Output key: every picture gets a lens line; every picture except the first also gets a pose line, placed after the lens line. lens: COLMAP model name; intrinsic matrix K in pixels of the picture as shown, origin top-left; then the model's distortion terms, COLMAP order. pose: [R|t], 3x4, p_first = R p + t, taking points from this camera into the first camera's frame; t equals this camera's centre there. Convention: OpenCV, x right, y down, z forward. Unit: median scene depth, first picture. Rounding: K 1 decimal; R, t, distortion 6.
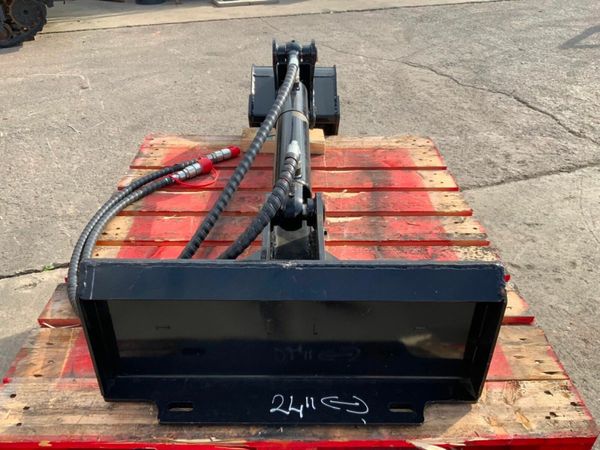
lens RADIAL K [[500.3, 0, 300.0], [0, 500.3, 225.0], [0, 0, 1]] dist [0.052545, -0.108847]
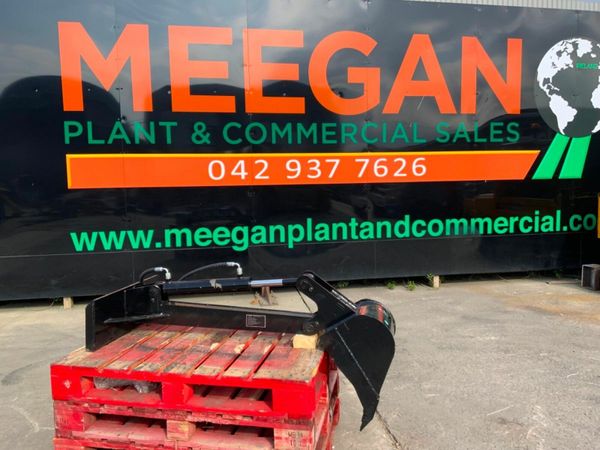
lens RADIAL K [[500.3, 0, 300.0], [0, 500.3, 225.0], [0, 0, 1]] dist [0.052545, -0.108847]
pose [[-0.204995, 0.079620, -0.975519, 1.582709], [-0.528731, 0.829737, 0.178829, -0.779147], [0.823663, 0.552446, -0.127994, 1.097019]]
